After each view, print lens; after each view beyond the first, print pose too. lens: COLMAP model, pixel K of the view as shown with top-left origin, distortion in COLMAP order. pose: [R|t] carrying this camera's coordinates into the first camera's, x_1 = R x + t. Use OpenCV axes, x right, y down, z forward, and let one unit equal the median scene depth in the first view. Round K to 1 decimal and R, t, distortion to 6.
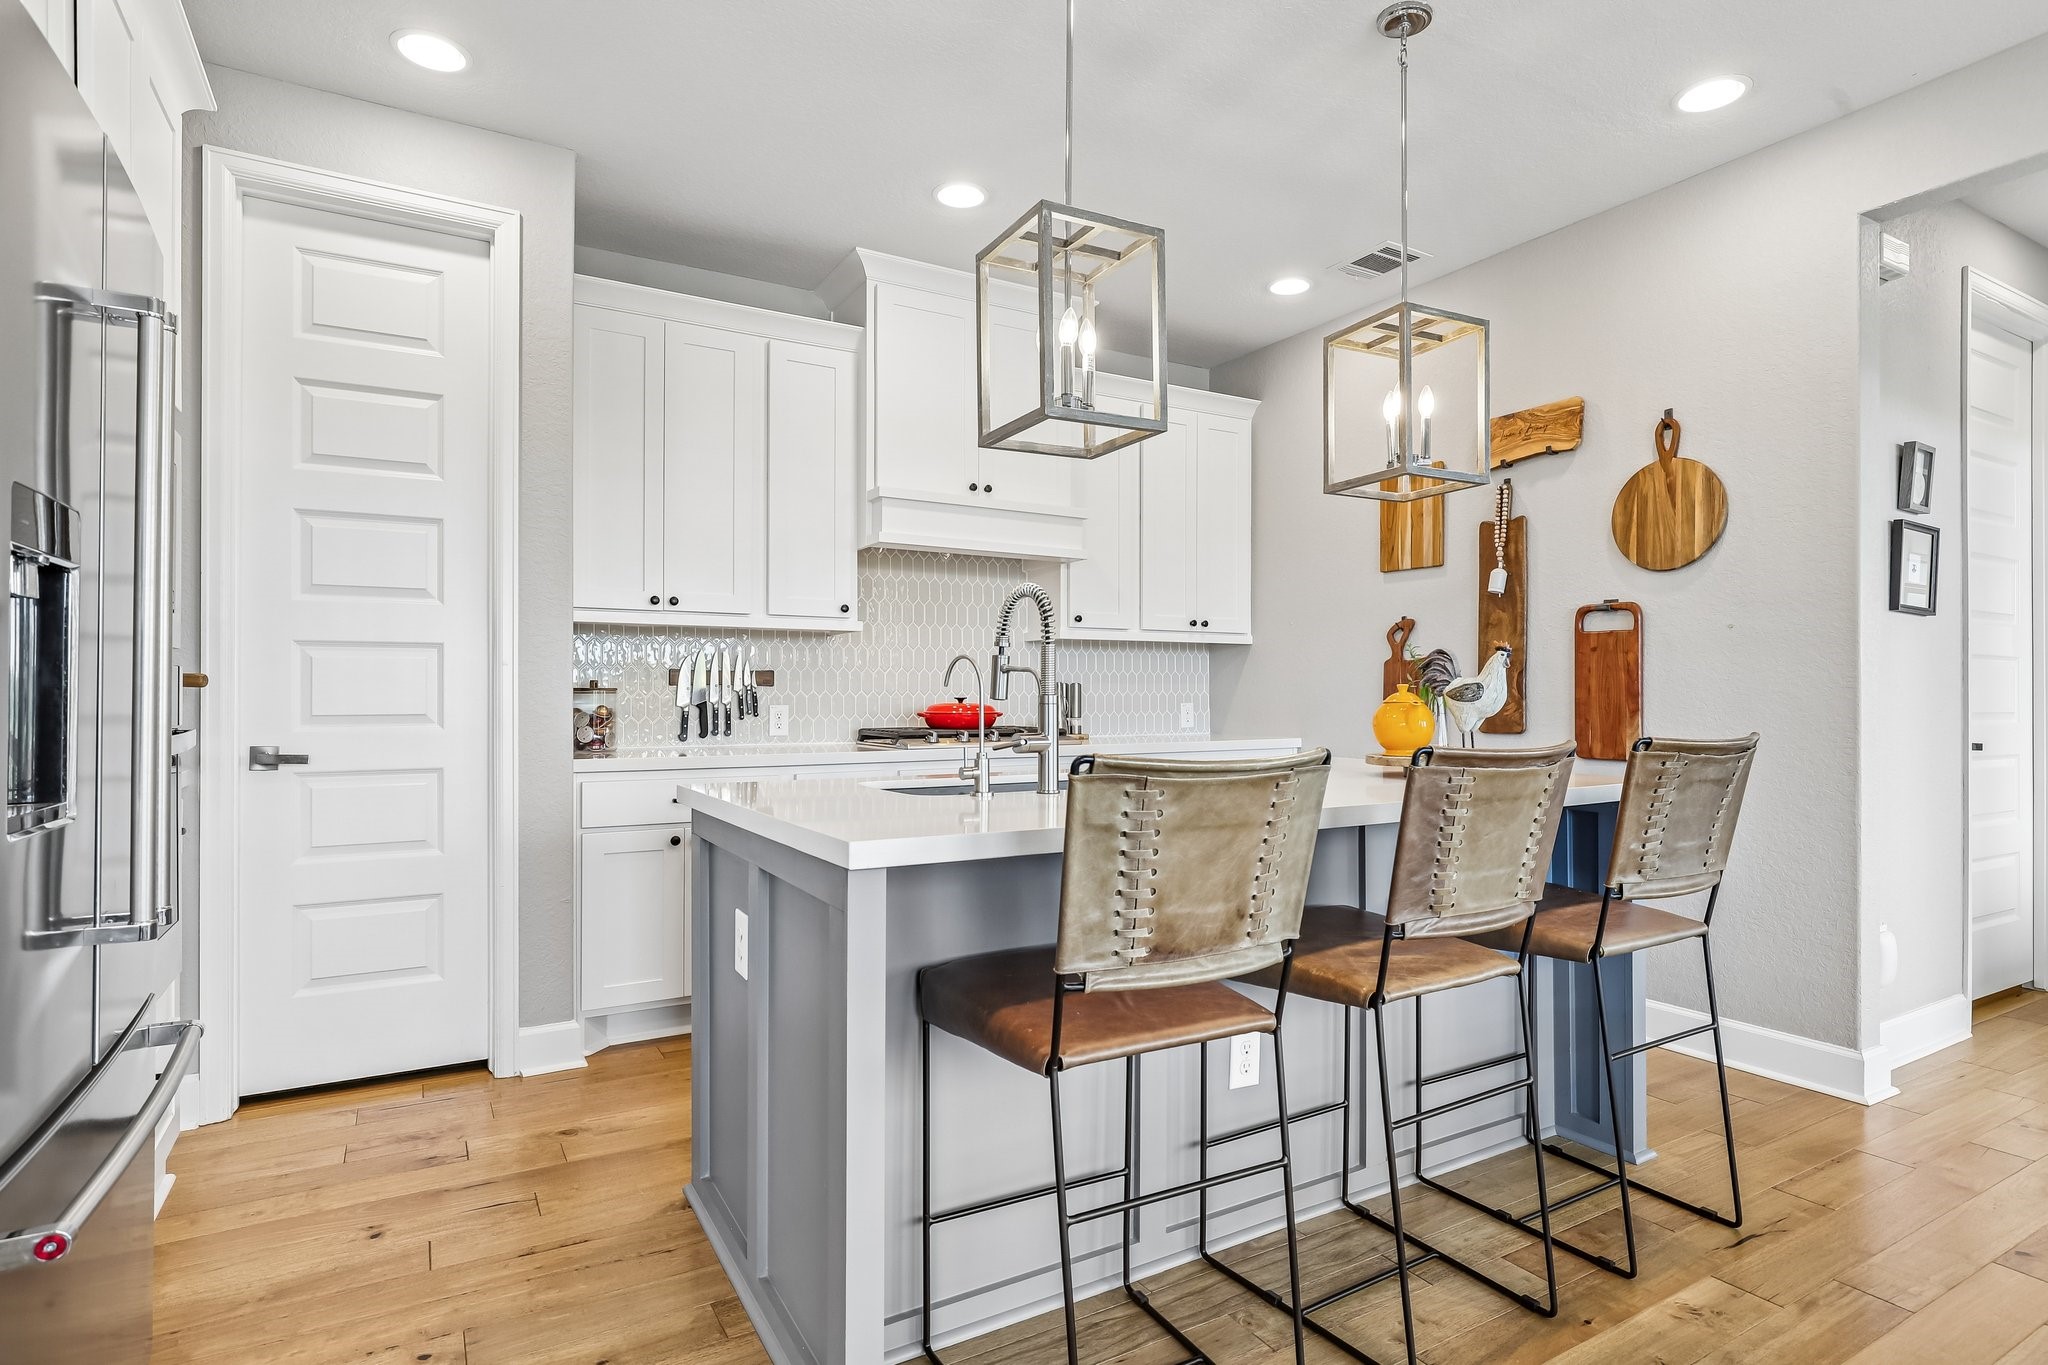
lens RADIAL K [[1062.0, 0, 1026.8], [0, 1062.0, 683.3], [0, 0, 1]] dist [-0.000631, 0.000117]
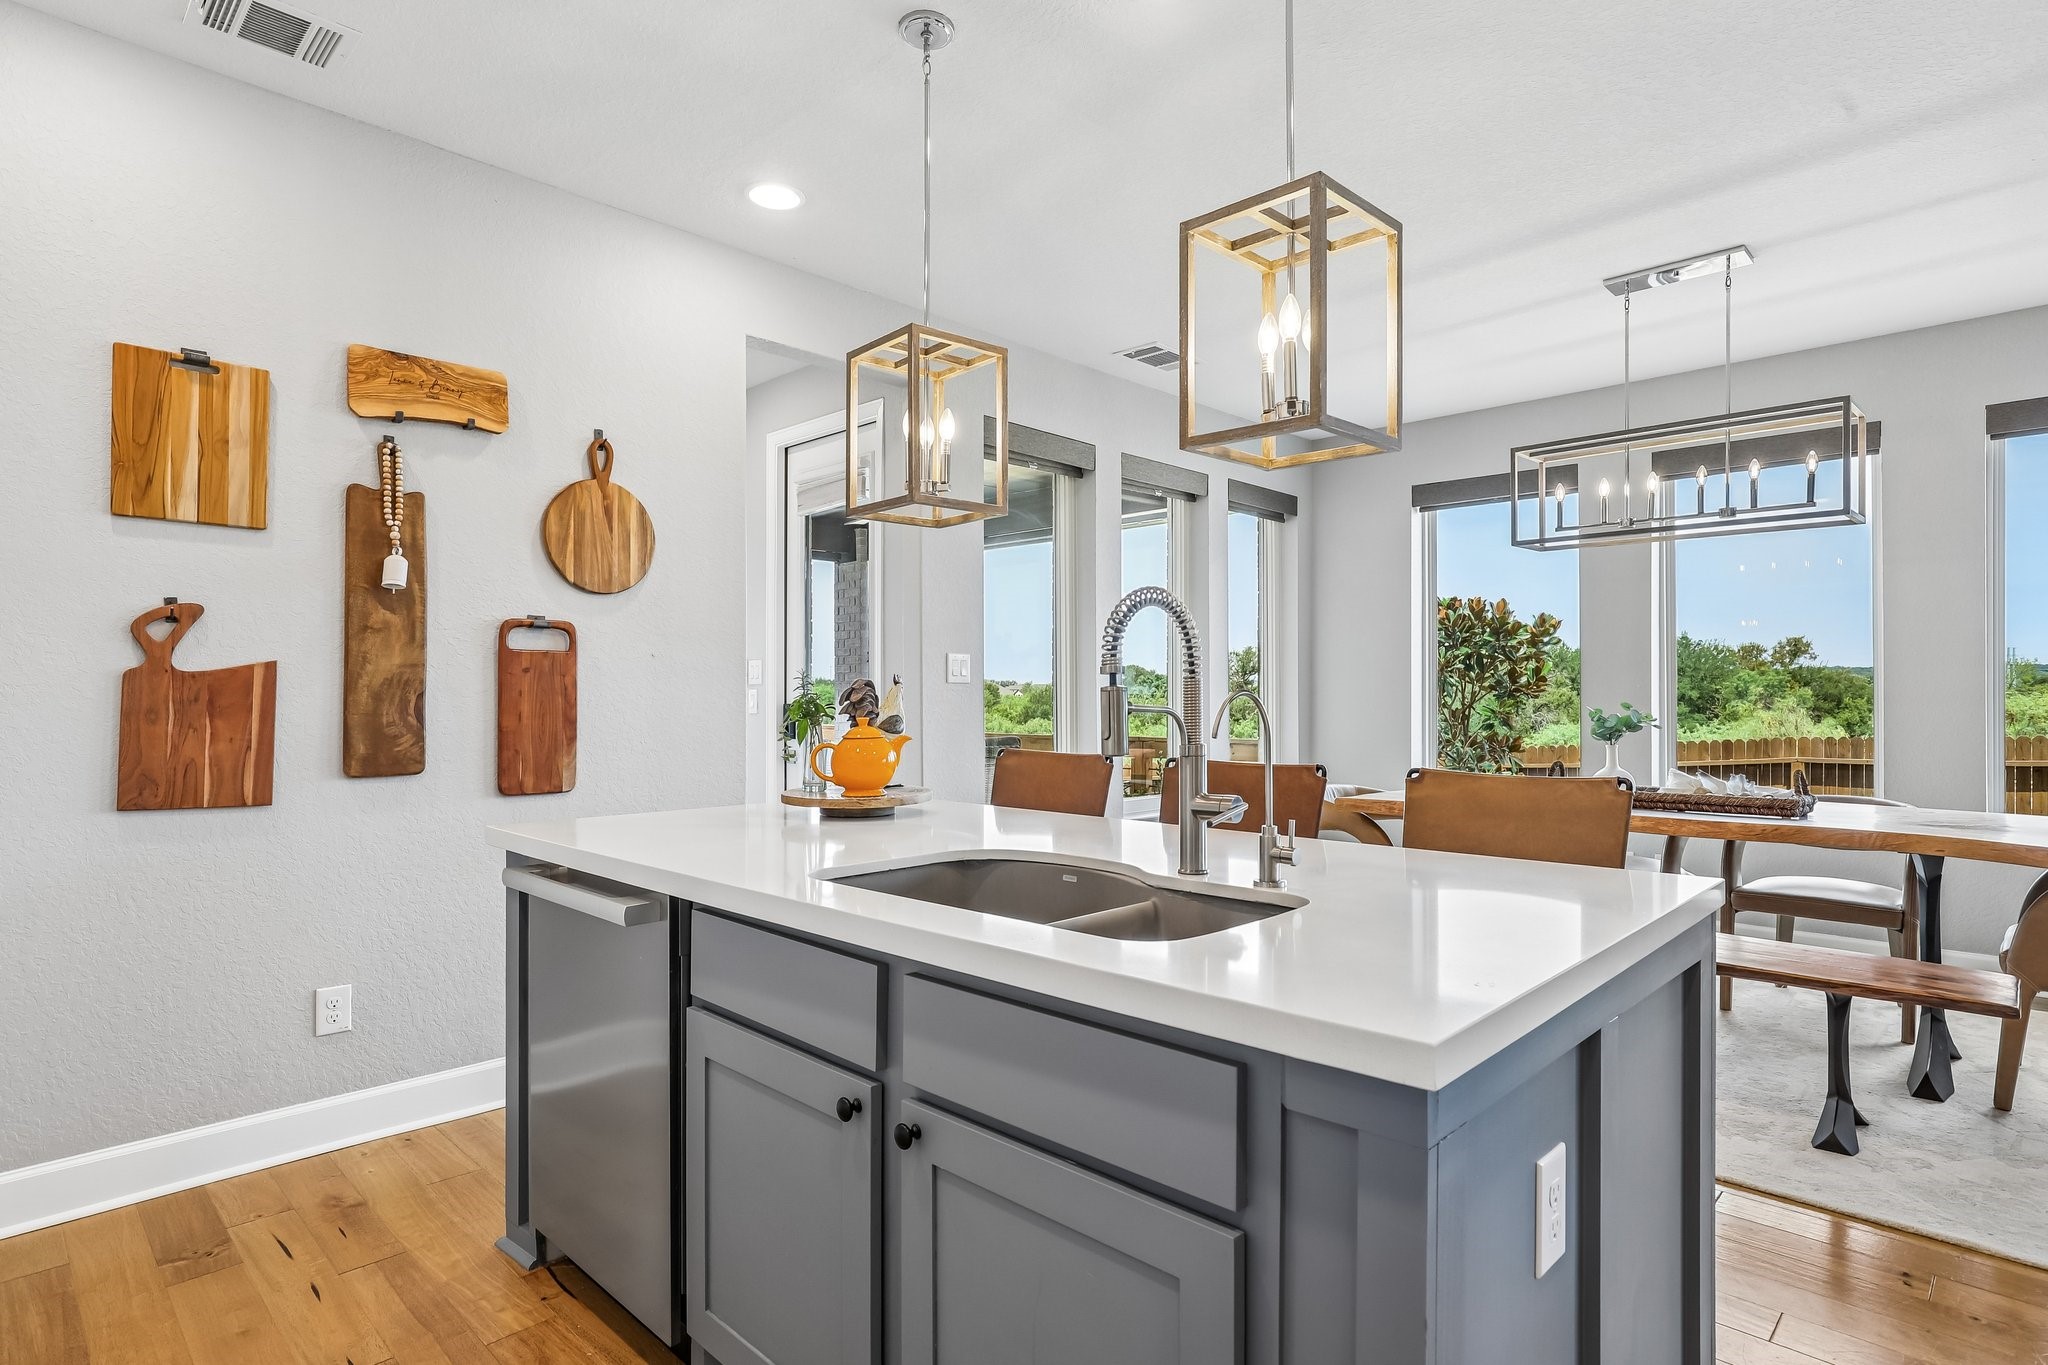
lens RADIAL K [[1062.0, 0, 1023.1], [0, 1062.0, 688.2], [0, 0, 1]] dist [-0.000631, 0.000117]
pose [[-0.268504, 0.005715, 0.963262, -0.421487], [-0.006788, 0.999946, -0.007825, -0.012859], [-0.963255, -0.008639, -0.268450, 0.834016]]
